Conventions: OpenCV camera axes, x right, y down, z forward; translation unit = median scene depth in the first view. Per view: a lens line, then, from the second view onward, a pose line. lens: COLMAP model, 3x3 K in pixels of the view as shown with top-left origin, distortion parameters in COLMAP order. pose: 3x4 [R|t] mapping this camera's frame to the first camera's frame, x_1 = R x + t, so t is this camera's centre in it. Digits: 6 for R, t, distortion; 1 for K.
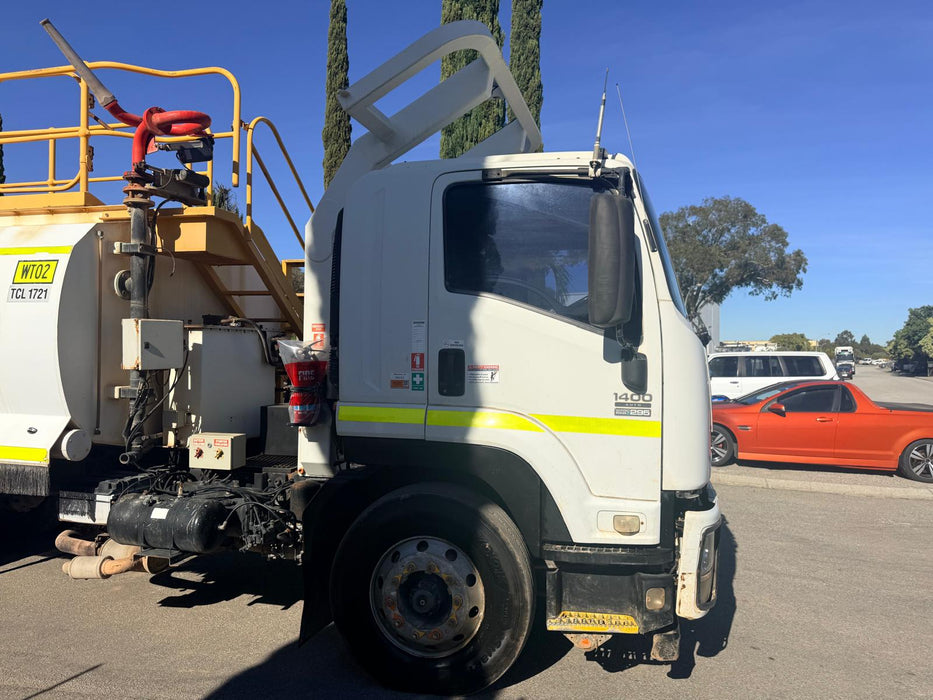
lens RADIAL K [[654.6, 0, 466.5], [0, 654.6, 350.0], [0, 0, 1]] dist [0.092461, -0.123534]
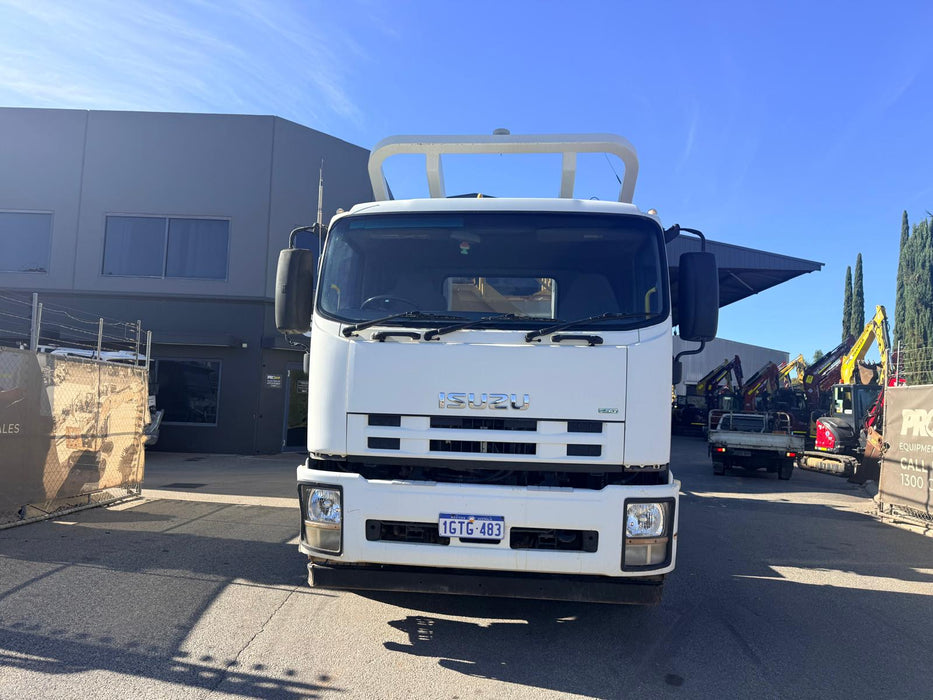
lens RADIAL K [[657.2, 0, 468.9], [0, 657.2, 343.4], [0, 0, 1]] dist [0.053473, -0.063460]
pose [[0.187060, -0.085006, -0.978664, 1.526074], [-0.027096, 0.995423, -0.091641, 0.100013], [0.981975, 0.043660, 0.183901, 0.957383]]
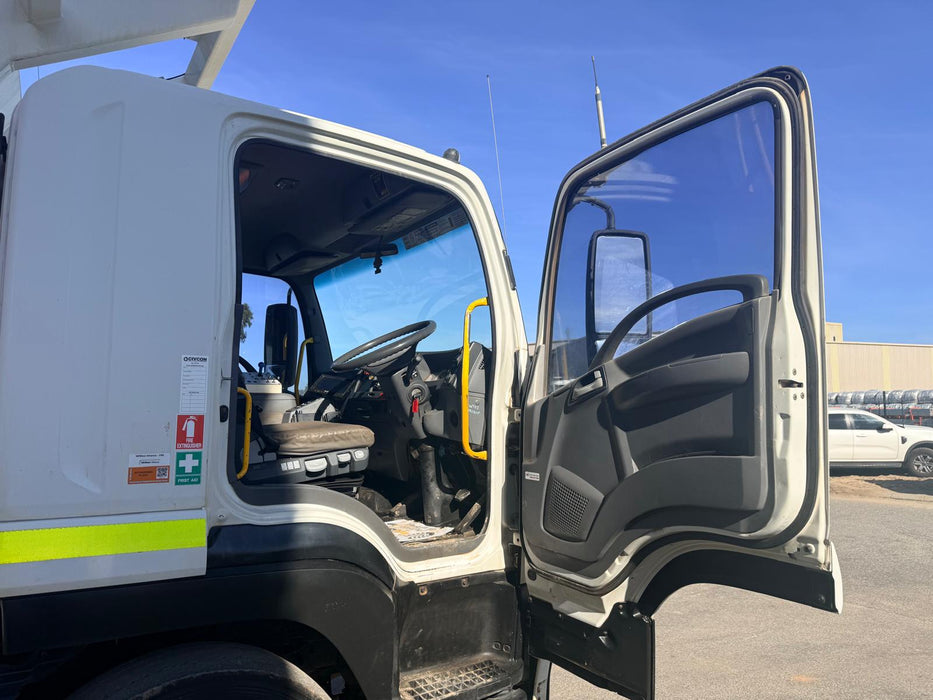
lens RADIAL K [[654.6, 0, 466.5], [0, 654.6, 350.0], [0, 0, 1]] dist [0.092461, -0.123534]
pose [[0.666830, 0.063829, 0.742471, -0.325856], [-0.009263, 0.996958, -0.077387, -0.008376], [-0.745152, 0.044727, 0.665393, 0.446290]]
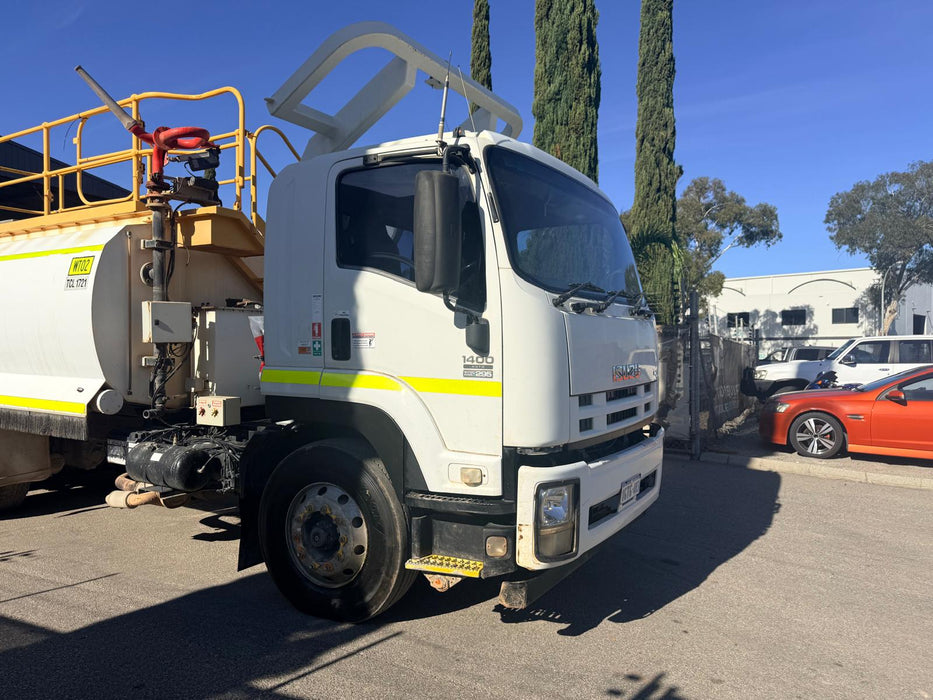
lens RADIAL K [[655.6, 0, 463.9], [0, 655.6, 355.5], [0, 0, 1]] dist [0.089123, -0.136604]
pose [[0.960354, -0.000890, -0.278781, 0.477313], [0.006352, 0.999805, 0.018691, 0.040709], [0.278710, -0.019720, 0.960173, -0.028538]]
